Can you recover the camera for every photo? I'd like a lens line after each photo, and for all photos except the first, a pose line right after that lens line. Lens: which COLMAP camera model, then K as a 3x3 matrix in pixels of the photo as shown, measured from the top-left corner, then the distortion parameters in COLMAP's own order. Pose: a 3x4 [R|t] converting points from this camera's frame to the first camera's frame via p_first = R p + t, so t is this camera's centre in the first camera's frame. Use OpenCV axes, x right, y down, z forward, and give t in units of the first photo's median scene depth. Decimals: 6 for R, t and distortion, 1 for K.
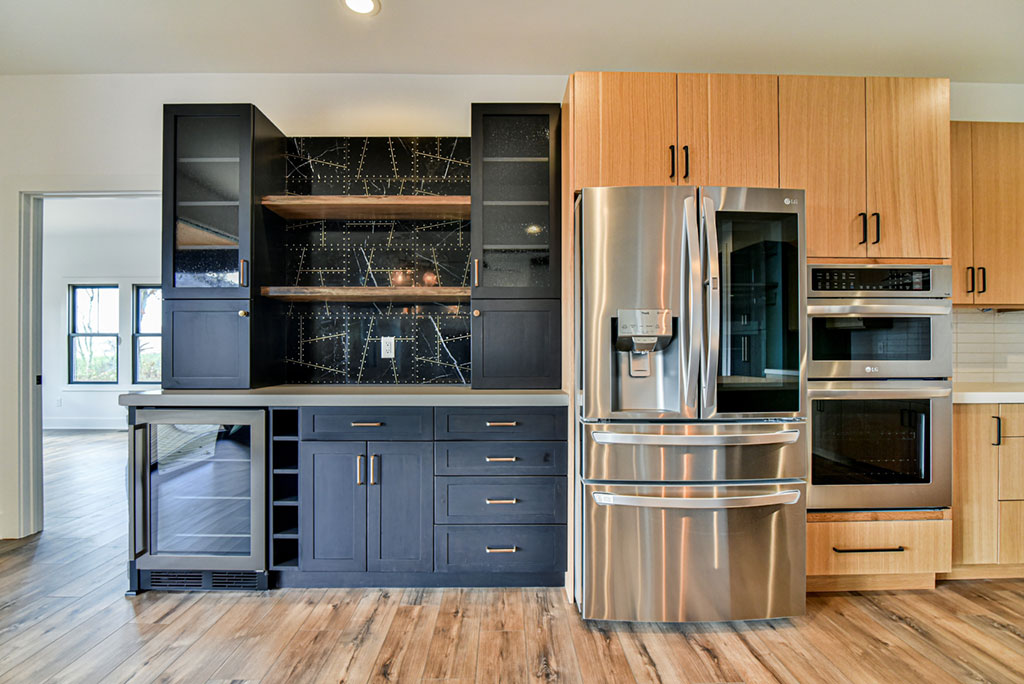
lens RADIAL K [[479.5, 0, 521.0], [0, 479.5, 348.1], [0, 0, 1]] dist [-0.027448, 0.004196]
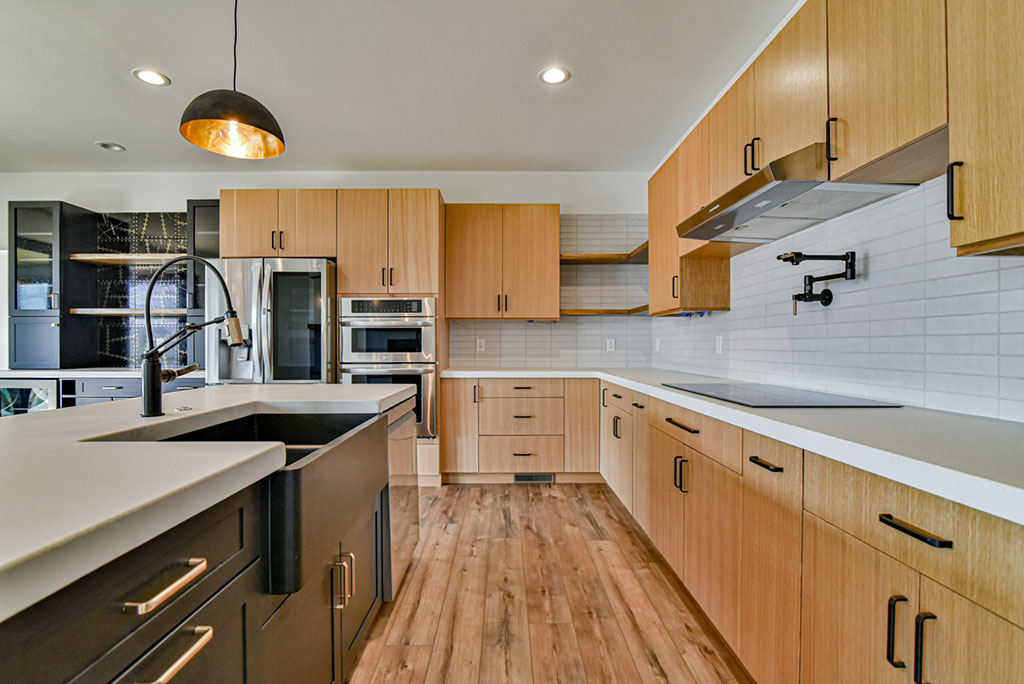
lens RADIAL K [[479.5, 0, 505.9], [0, 479.5, 346.5], [0, 0, 1]] dist [-0.027448, 0.004196]
pose [[0.999995, 0.000079, -0.003197, 1.123929], [-0.000065, 0.999991, 0.004180, -0.003111], [0.003197, -0.004180, 0.999986, -0.734600]]
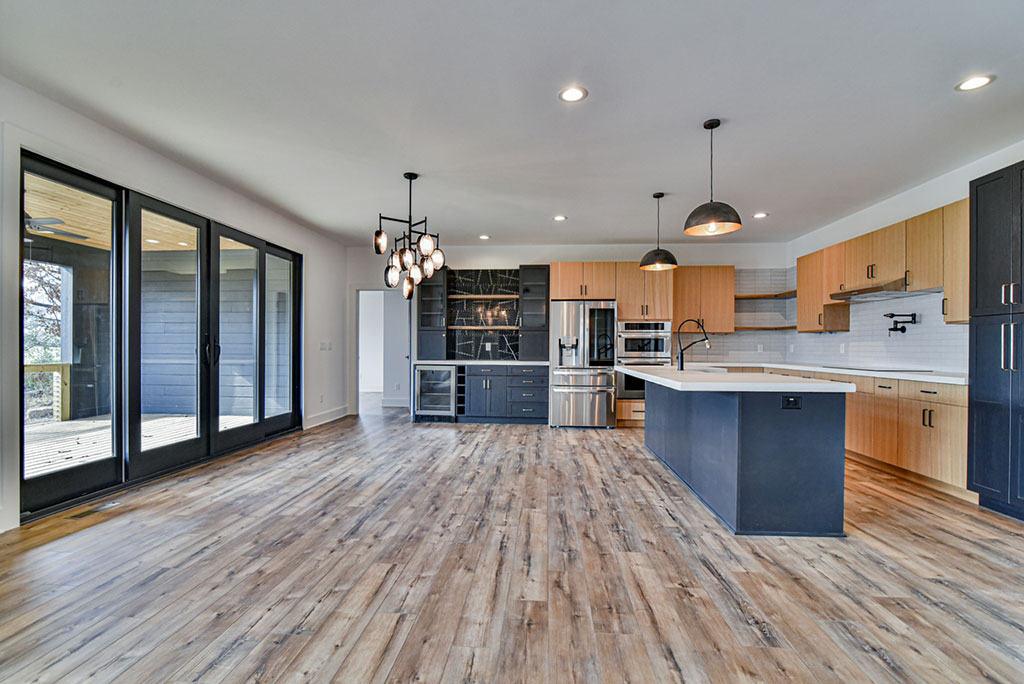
lens RADIAL K [[479.5, 0, 498.9], [0, 479.5, 349.3], [0, 0, 1]] dist [-0.027448, 0.004196]
pose [[0.995162, 0.005671, -0.098080, 0.073732], [-0.005023, 0.999964, 0.006859, -0.006974], [0.098115, -0.006333, 0.995155, -2.196083]]
